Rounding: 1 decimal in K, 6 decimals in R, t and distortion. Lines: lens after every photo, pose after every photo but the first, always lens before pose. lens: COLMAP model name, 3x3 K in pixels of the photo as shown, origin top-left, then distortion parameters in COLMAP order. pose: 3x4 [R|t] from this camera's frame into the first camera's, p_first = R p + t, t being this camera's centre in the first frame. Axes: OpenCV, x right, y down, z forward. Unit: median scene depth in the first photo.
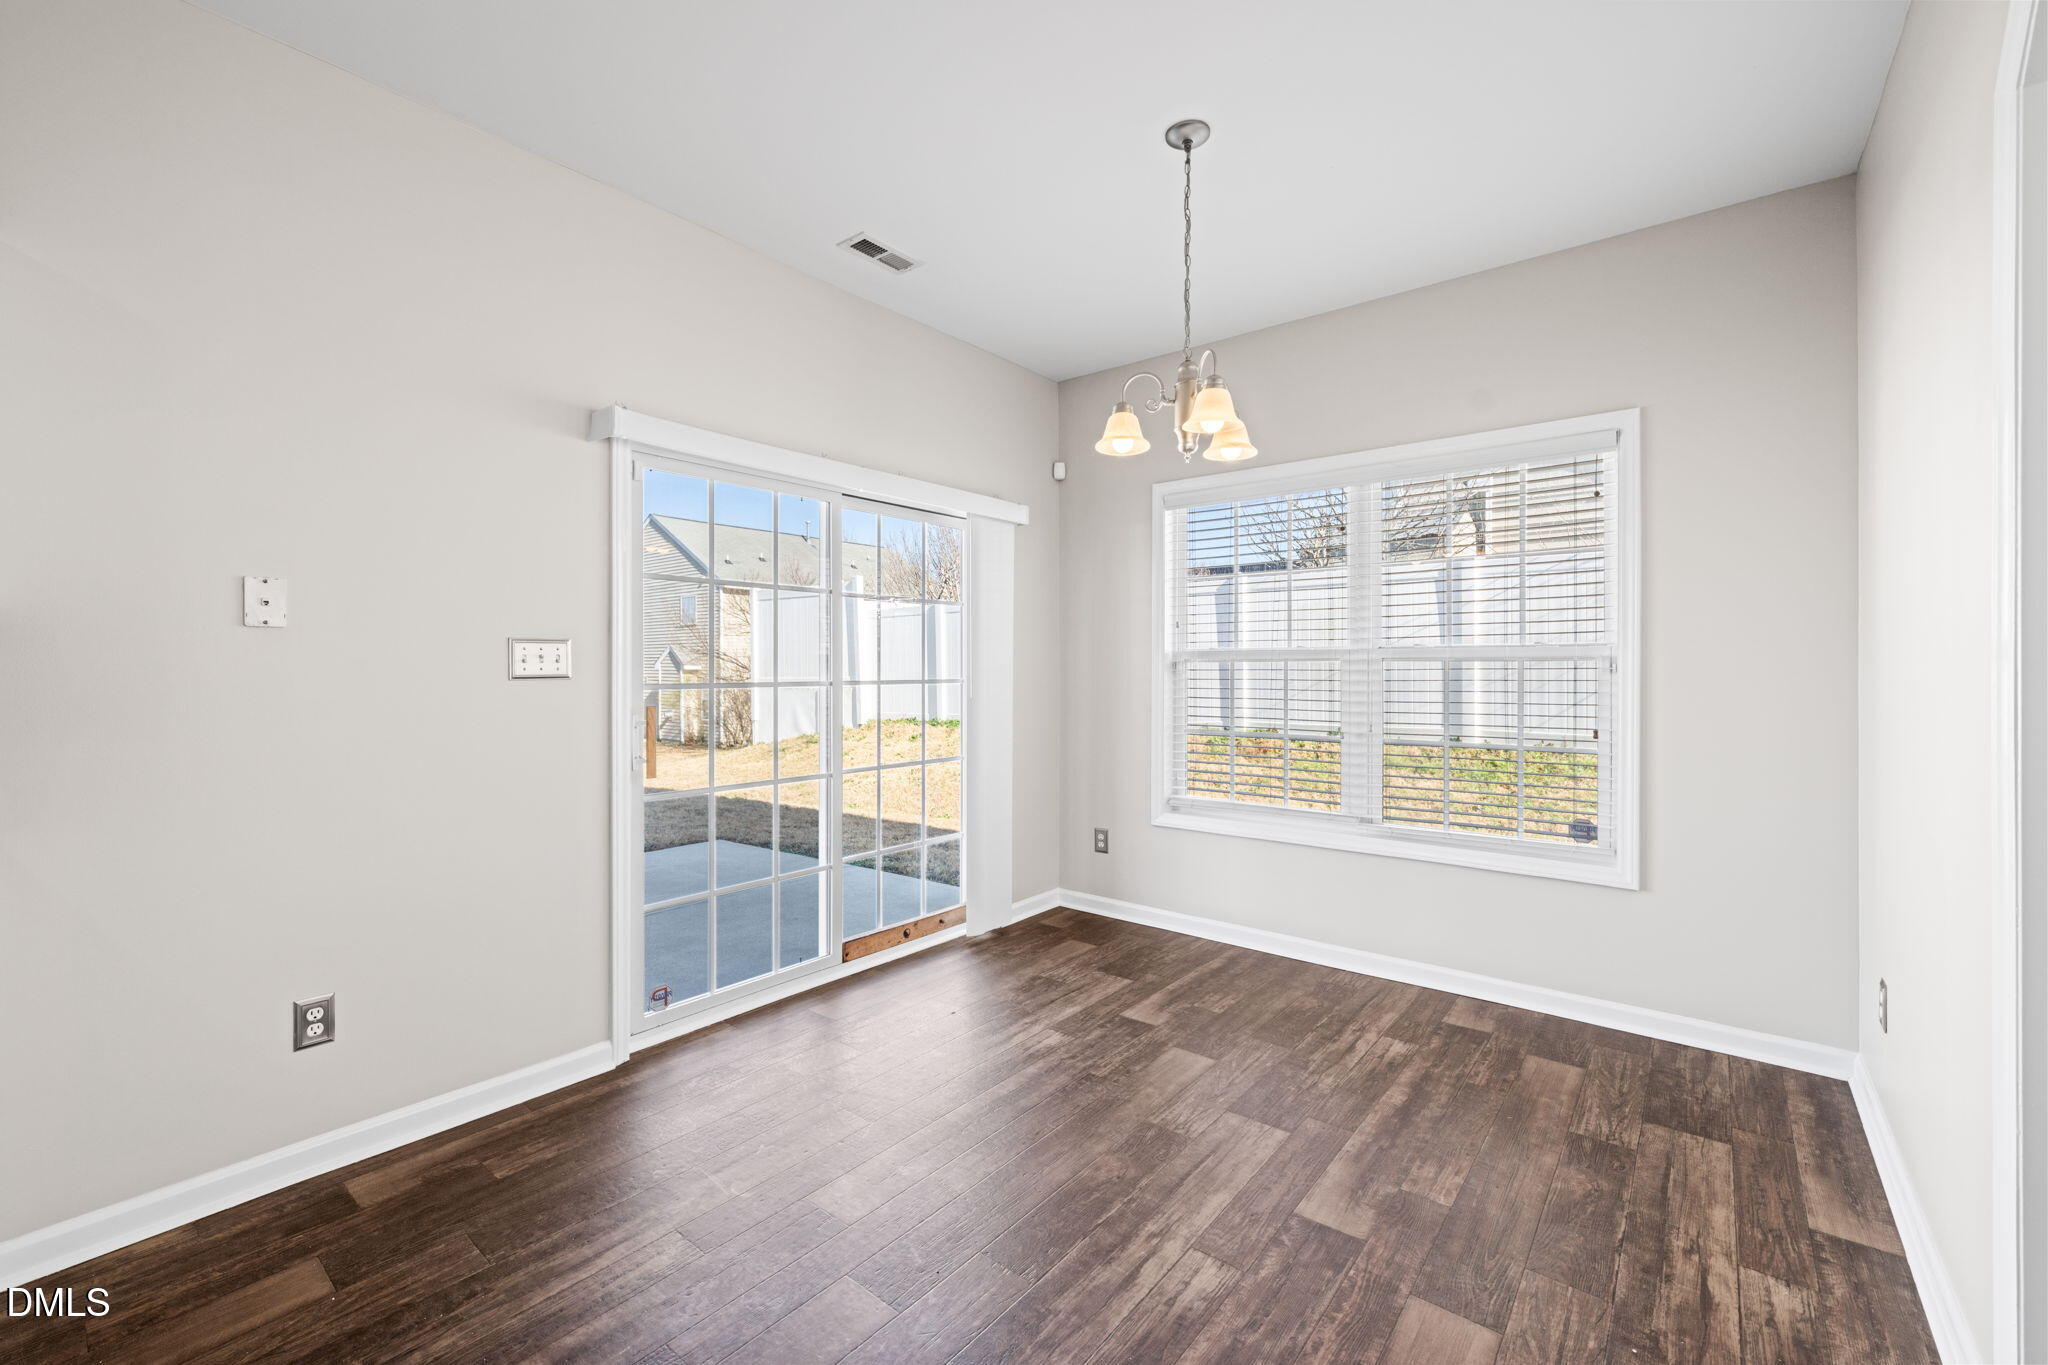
lens RADIAL K [[849.9, 0, 1013.8], [0, 849.9, 670.4], [0, 0, 1]] dist [-0.000018, 0.000801]
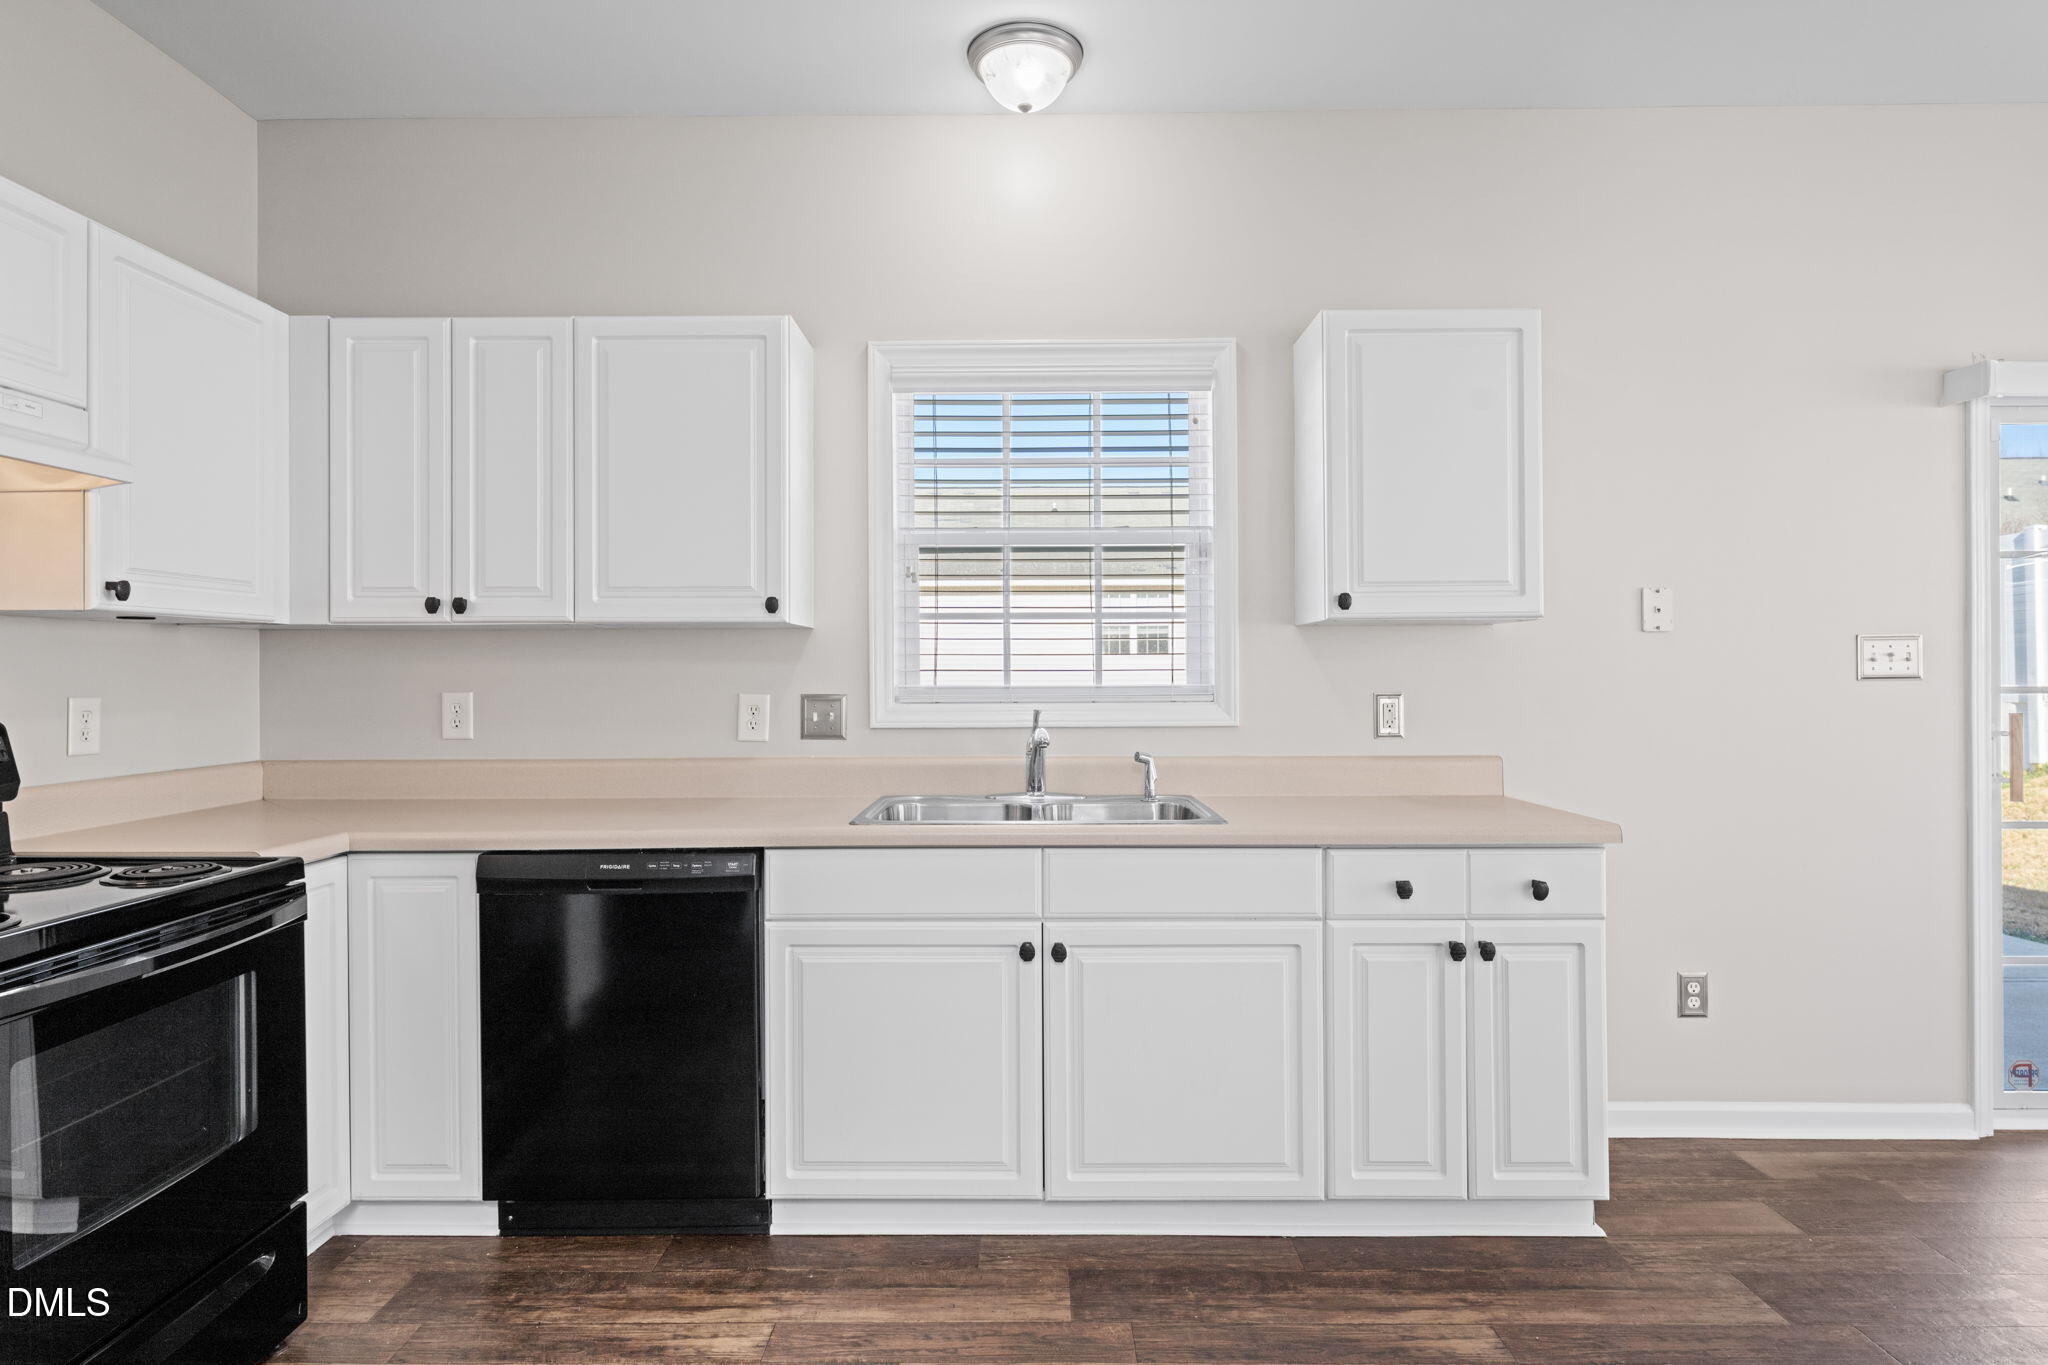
lens RADIAL K [[1126.1, 0, 991.4], [0, 1126.1, 671.9], [0, 0, 1]] dist [0.006912, -0.005429]
pose [[0.622971, -0.003433, -0.782237, -0.203905], [0.001849, 0.999994, -0.002916, 0.003463], [0.782243, 0.000370, 0.622974, -0.478826]]
